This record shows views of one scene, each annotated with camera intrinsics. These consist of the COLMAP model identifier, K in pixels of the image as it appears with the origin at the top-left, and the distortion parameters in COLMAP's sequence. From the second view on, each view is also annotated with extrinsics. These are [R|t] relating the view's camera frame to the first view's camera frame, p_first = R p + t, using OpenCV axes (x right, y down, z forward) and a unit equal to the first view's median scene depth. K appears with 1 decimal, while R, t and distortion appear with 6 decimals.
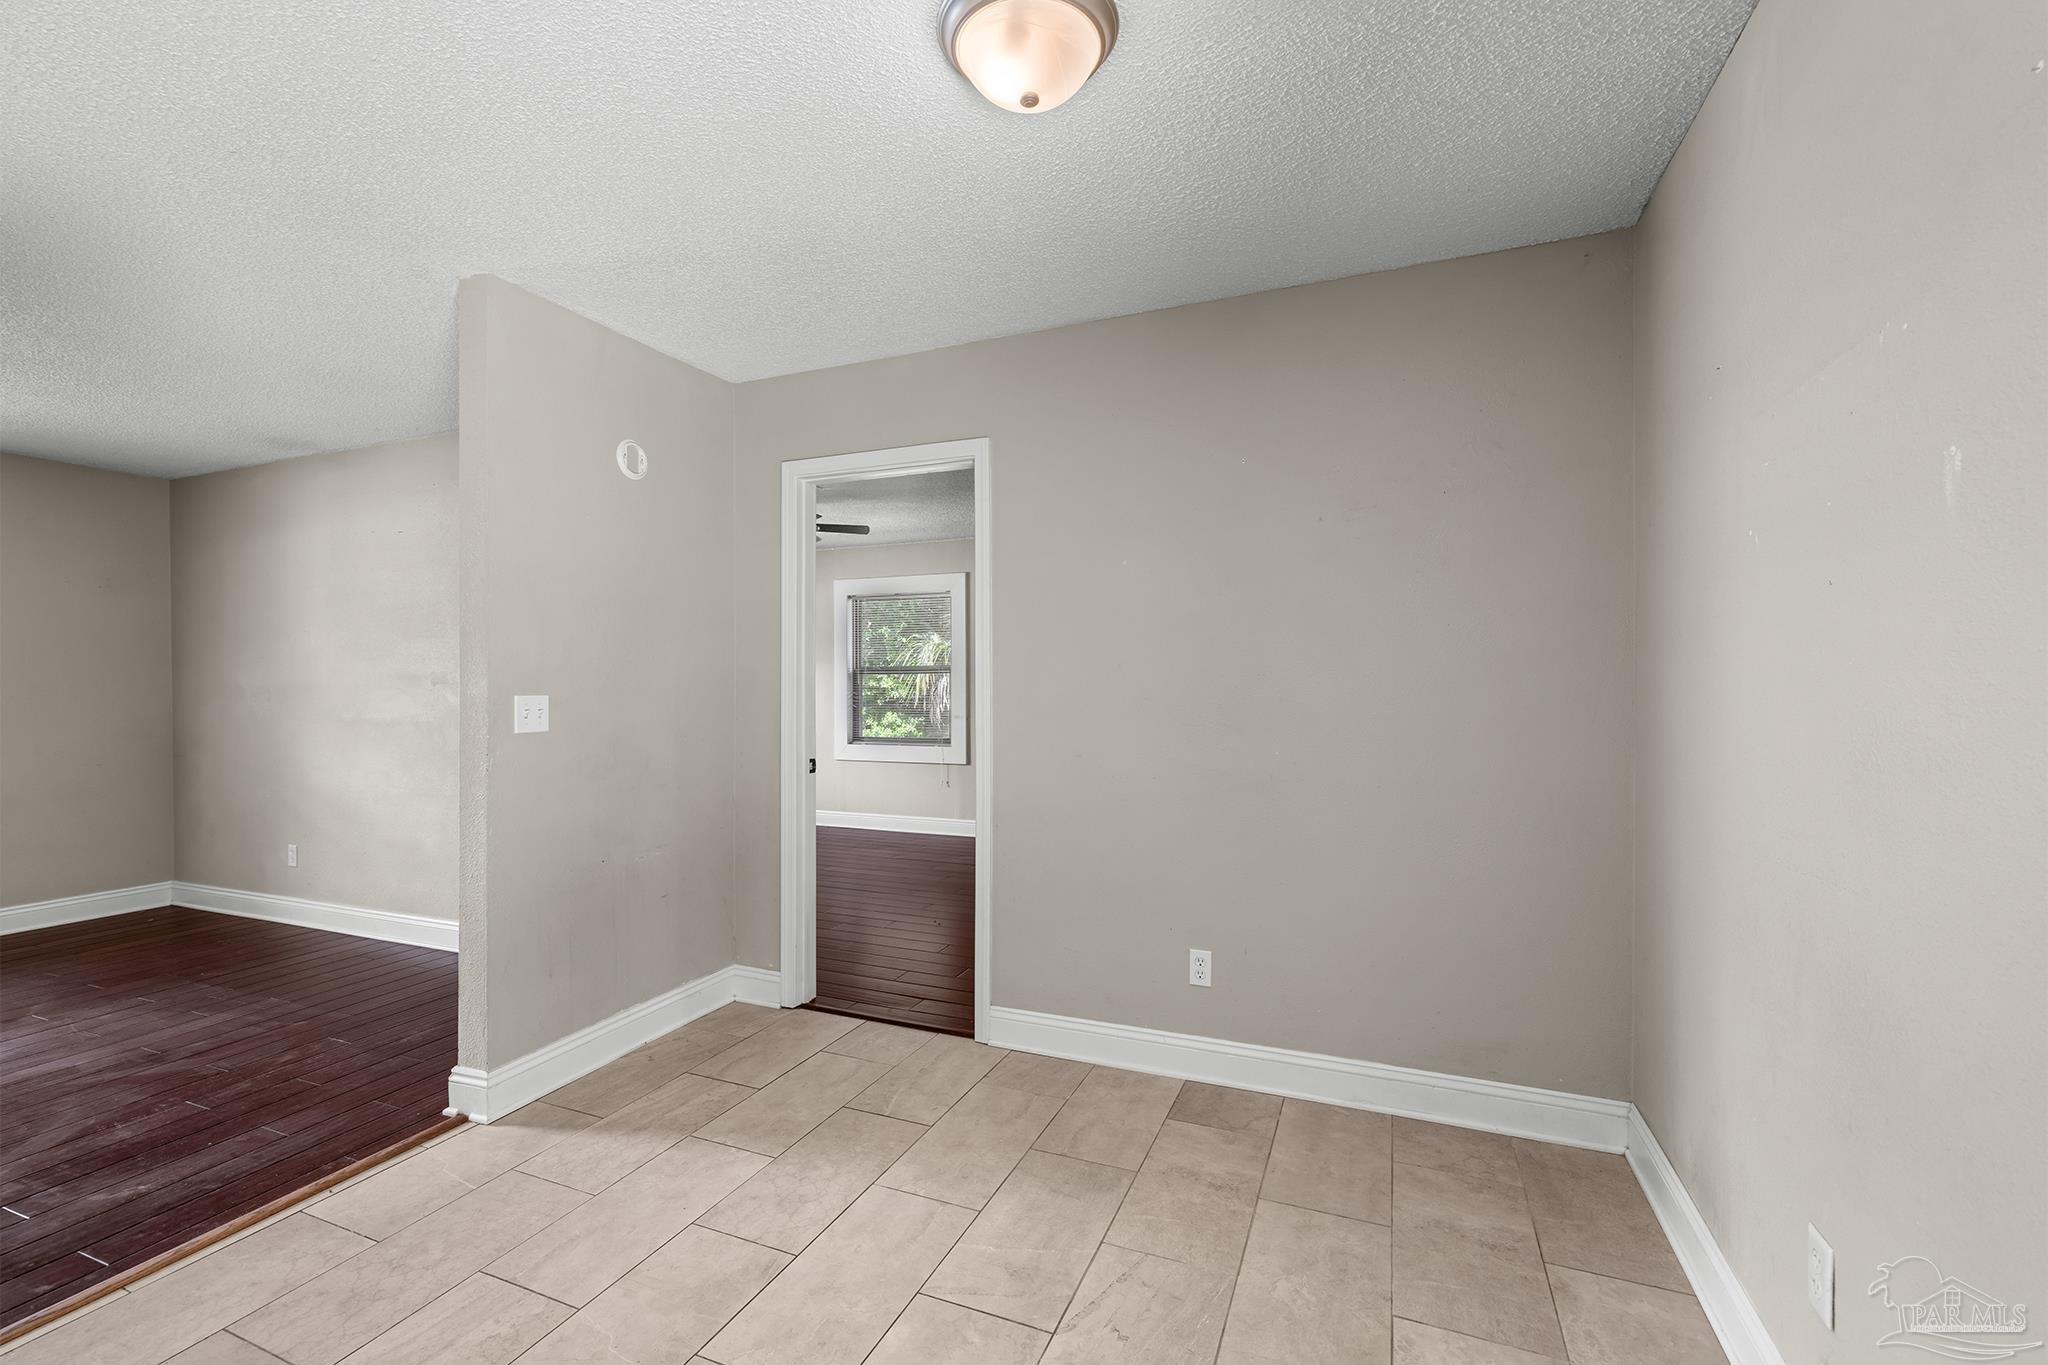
lens RADIAL K [[872.0, 0, 1014.5], [0, 872.0, 688.3], [0, 0, 1]] dist [0.002767, -0.000858]
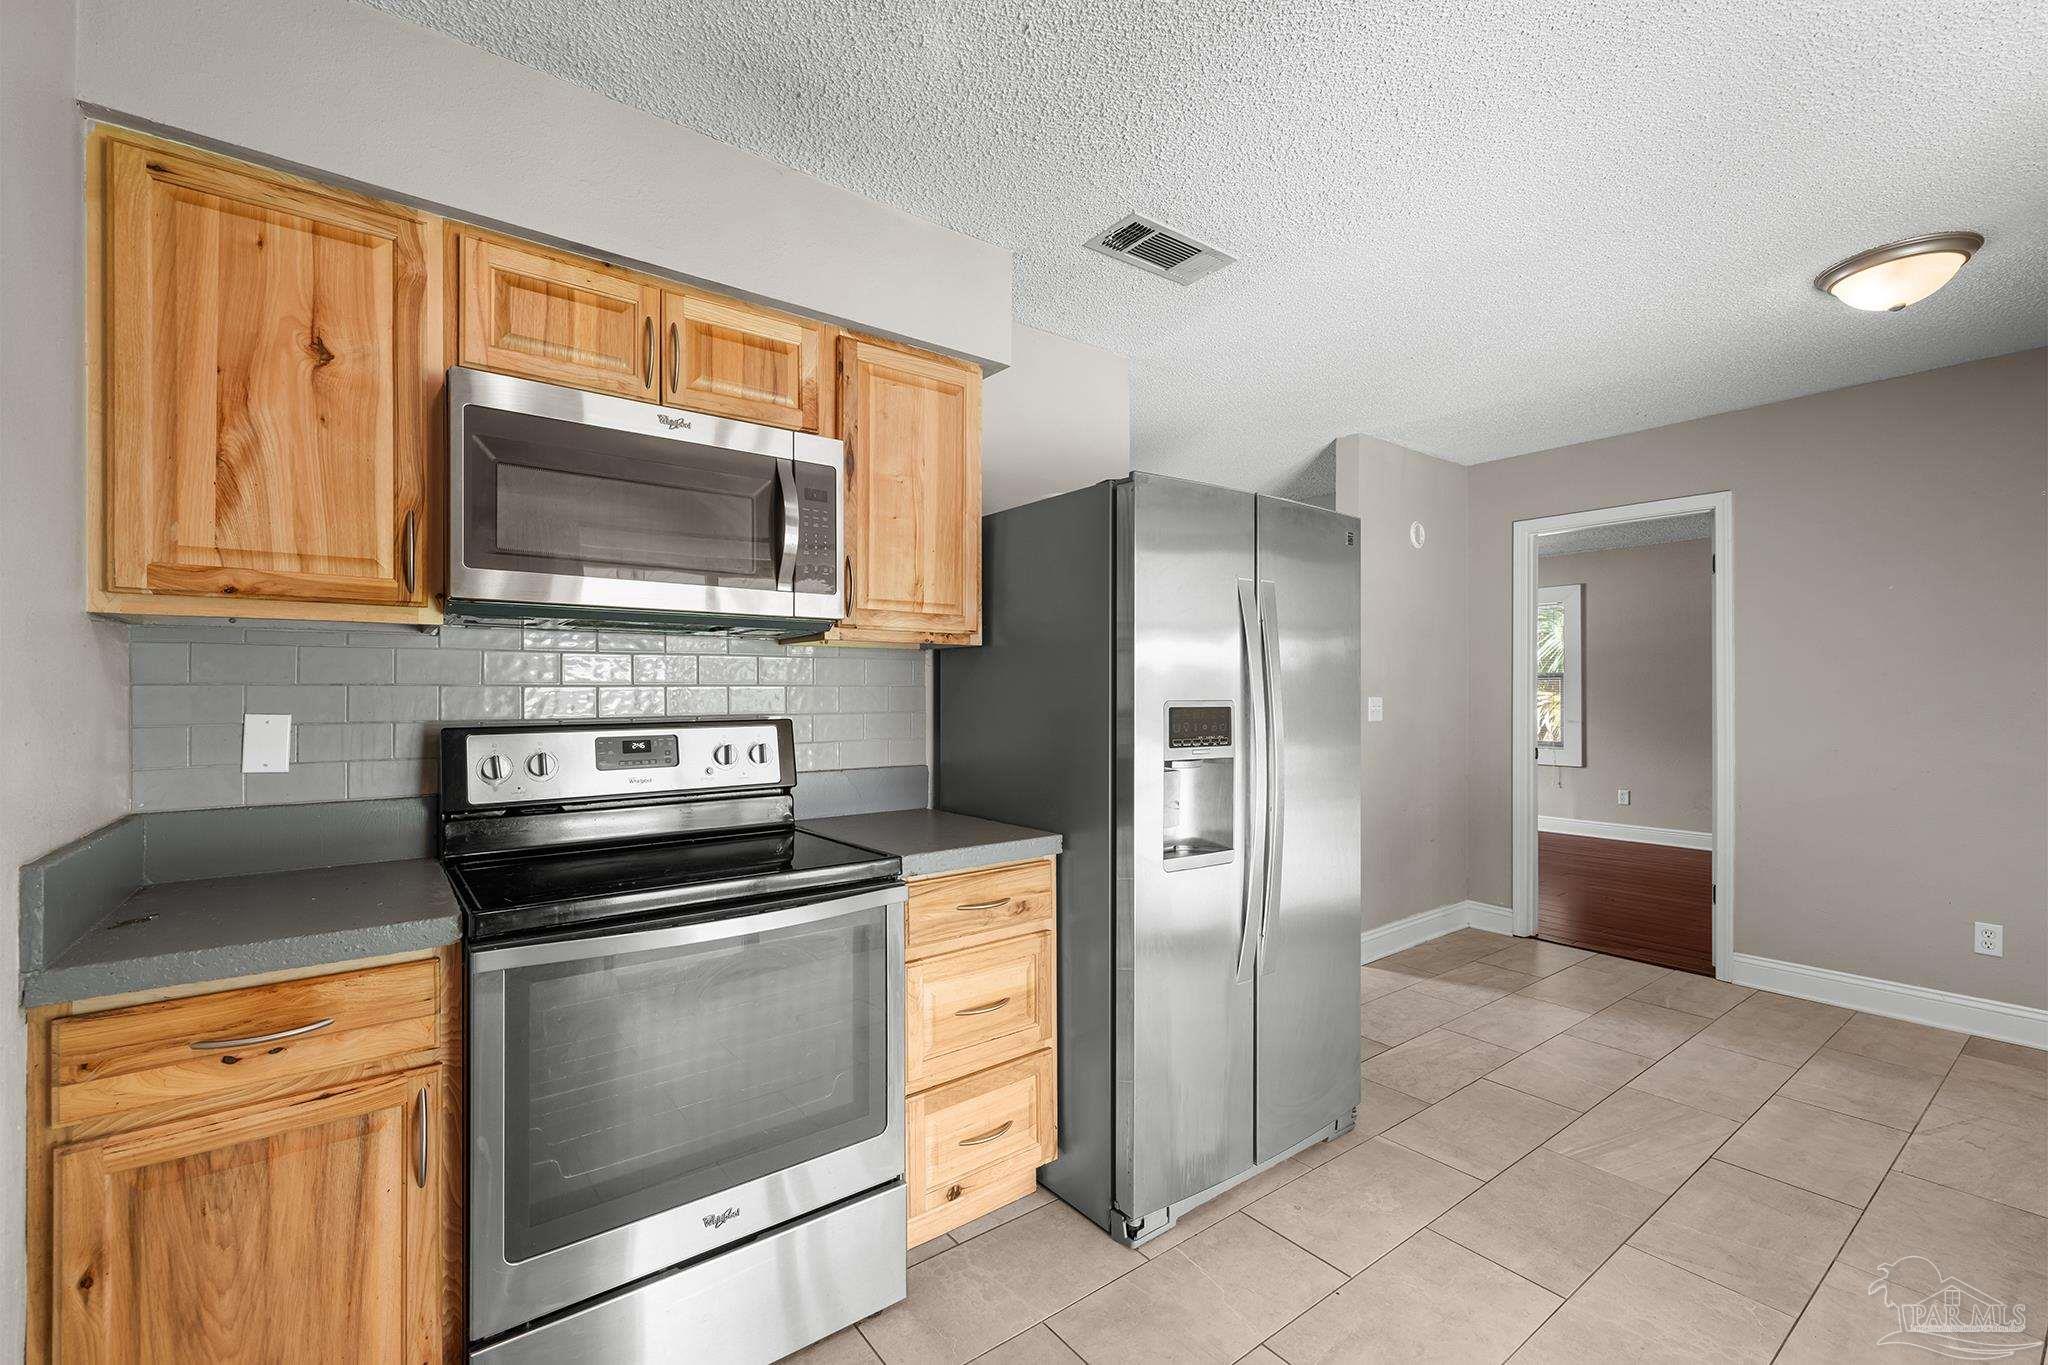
lens RADIAL K [[872.0, 0, 1011.5], [0, 872.0, 687.2], [0, 0, 1]] dist [0.002767, -0.000858]
pose [[0.868004, 0.000277, -0.496558, -0.331176], [-0.005095, 0.999952, -0.008348, 0.006559], [0.496532, 0.009776, 0.867964, -0.635515]]
